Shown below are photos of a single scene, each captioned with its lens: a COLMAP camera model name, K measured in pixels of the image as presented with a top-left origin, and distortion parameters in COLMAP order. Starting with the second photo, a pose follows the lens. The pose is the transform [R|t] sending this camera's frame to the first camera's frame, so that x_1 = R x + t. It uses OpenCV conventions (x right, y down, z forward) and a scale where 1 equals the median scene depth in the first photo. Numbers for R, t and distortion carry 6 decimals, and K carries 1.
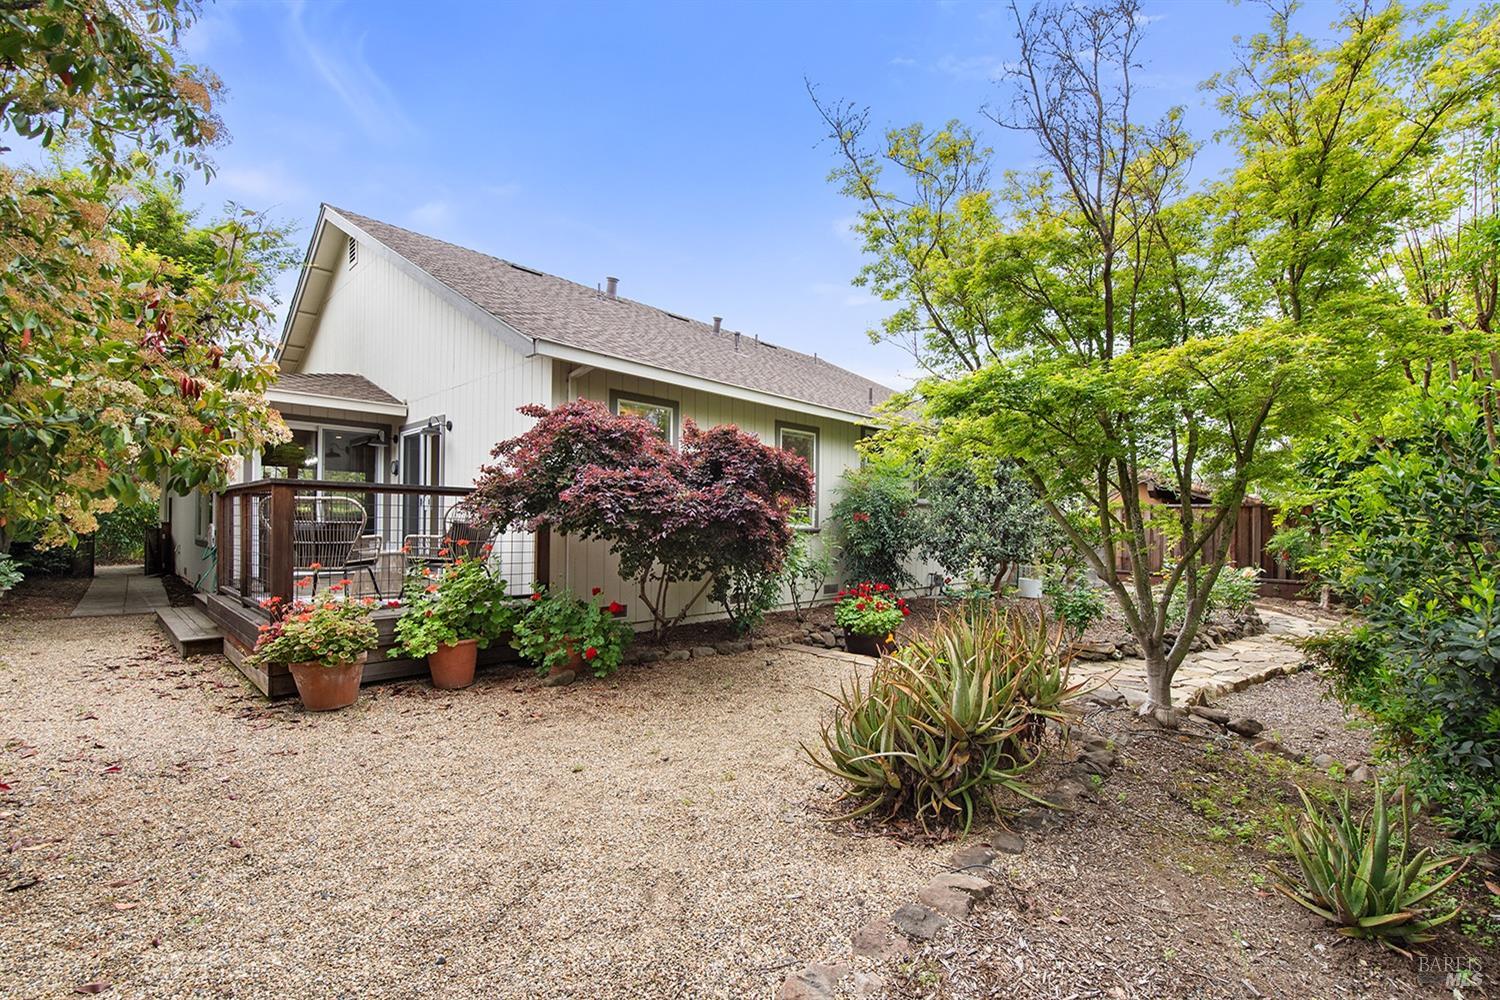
lens RADIAL K [[676.2, 0, 752.5], [0, 676.2, 507.8], [0, 0, 1]] dist [-0.000038, -0.000011]
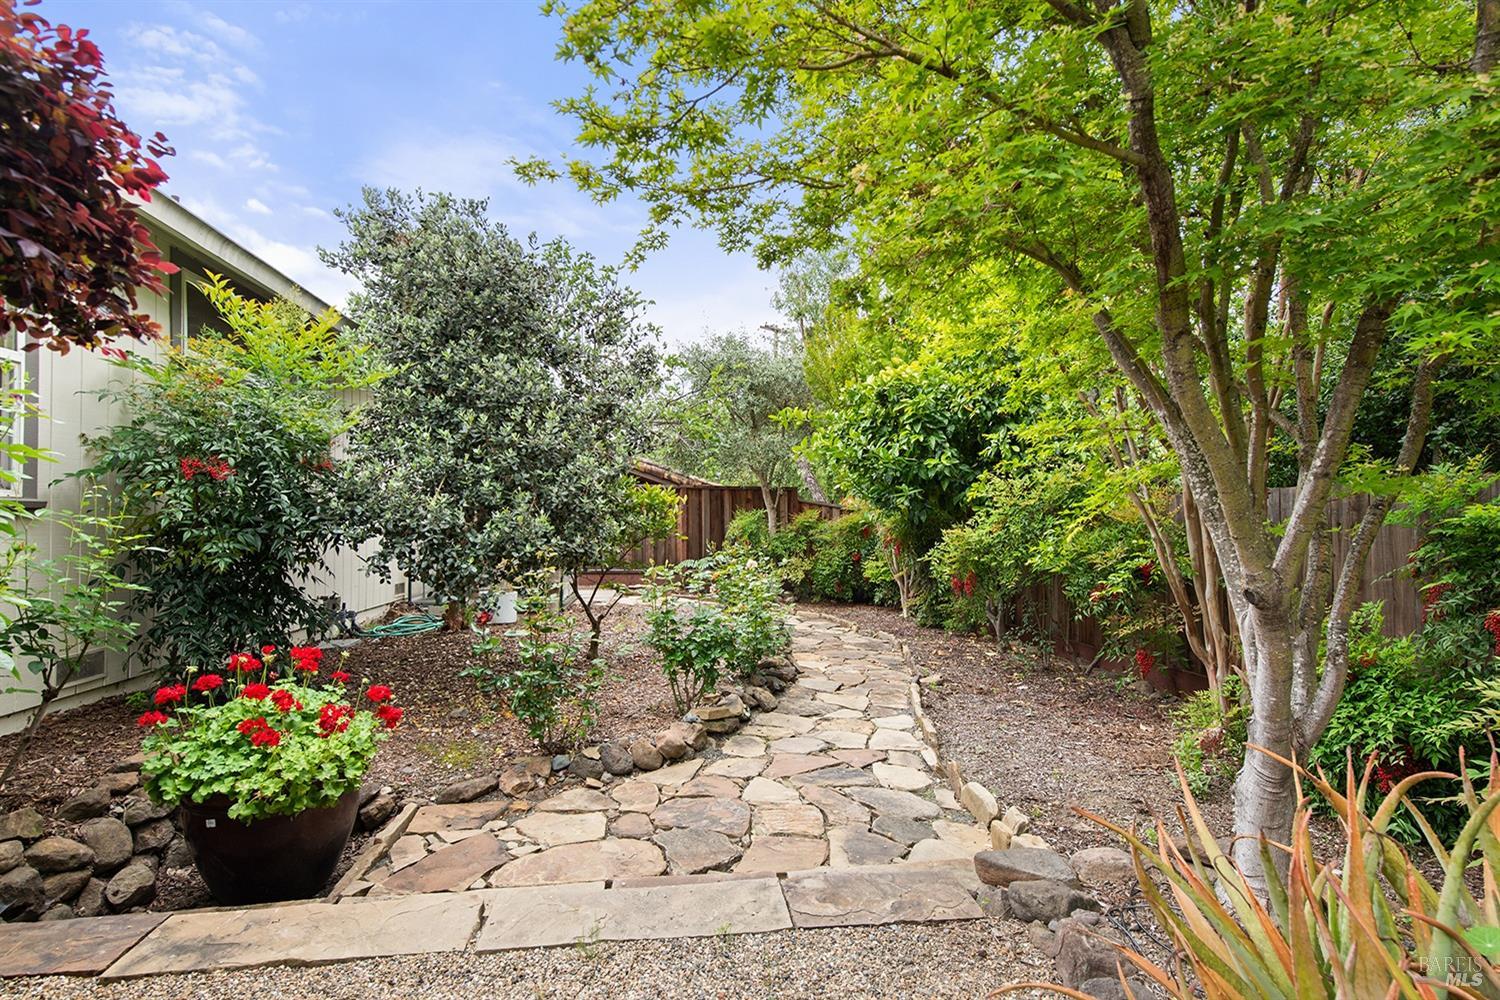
lens RADIAL K [[757.2, 0, 754.8], [0, 757.2, 506.9], [0, 0, 1]] dist [0.002025, -0.000062]
pose [[0.606343, 0.010899, 0.795128, 0.013038], [-0.018372, 0.999831, 0.000305, 0.031637], [-0.794991, -0.014793, 0.606441, 0.543822]]
